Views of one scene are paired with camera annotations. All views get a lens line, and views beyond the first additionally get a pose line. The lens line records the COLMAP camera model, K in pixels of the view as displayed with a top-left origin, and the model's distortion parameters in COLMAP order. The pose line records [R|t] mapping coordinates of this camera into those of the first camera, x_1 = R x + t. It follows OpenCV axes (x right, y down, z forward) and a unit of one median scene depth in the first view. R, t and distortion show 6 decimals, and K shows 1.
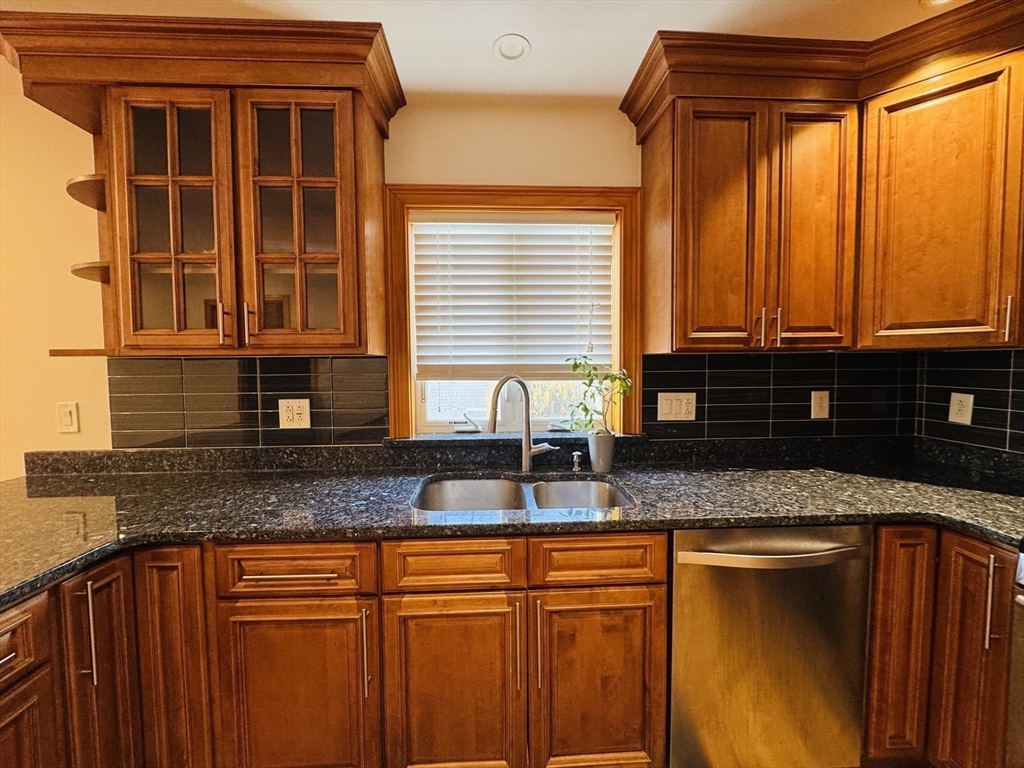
lens RADIAL K [[407.1, 0, 513.9], [0, 407.1, 382.7], [0, 0, 1]] dist [-0.002972, -0.000680]
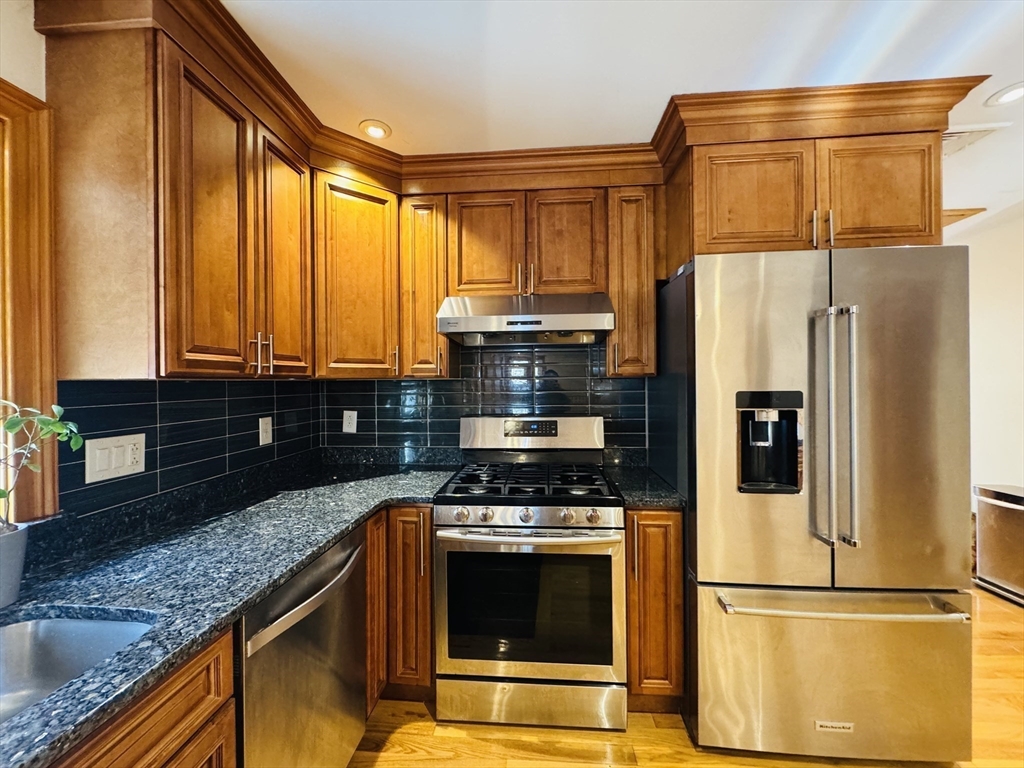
lens RADIAL K [[407.1, 0, 508.7], [0, 407.1, 382.4], [0, 0, 1]] dist [-0.002972, -0.000680]
pose [[0.129910, 0.006498, 0.991504, -0.231643], [0.056022, 0.998333, -0.013883, -0.023599], [-0.989942, 0.057350, 0.129330, 0.315837]]
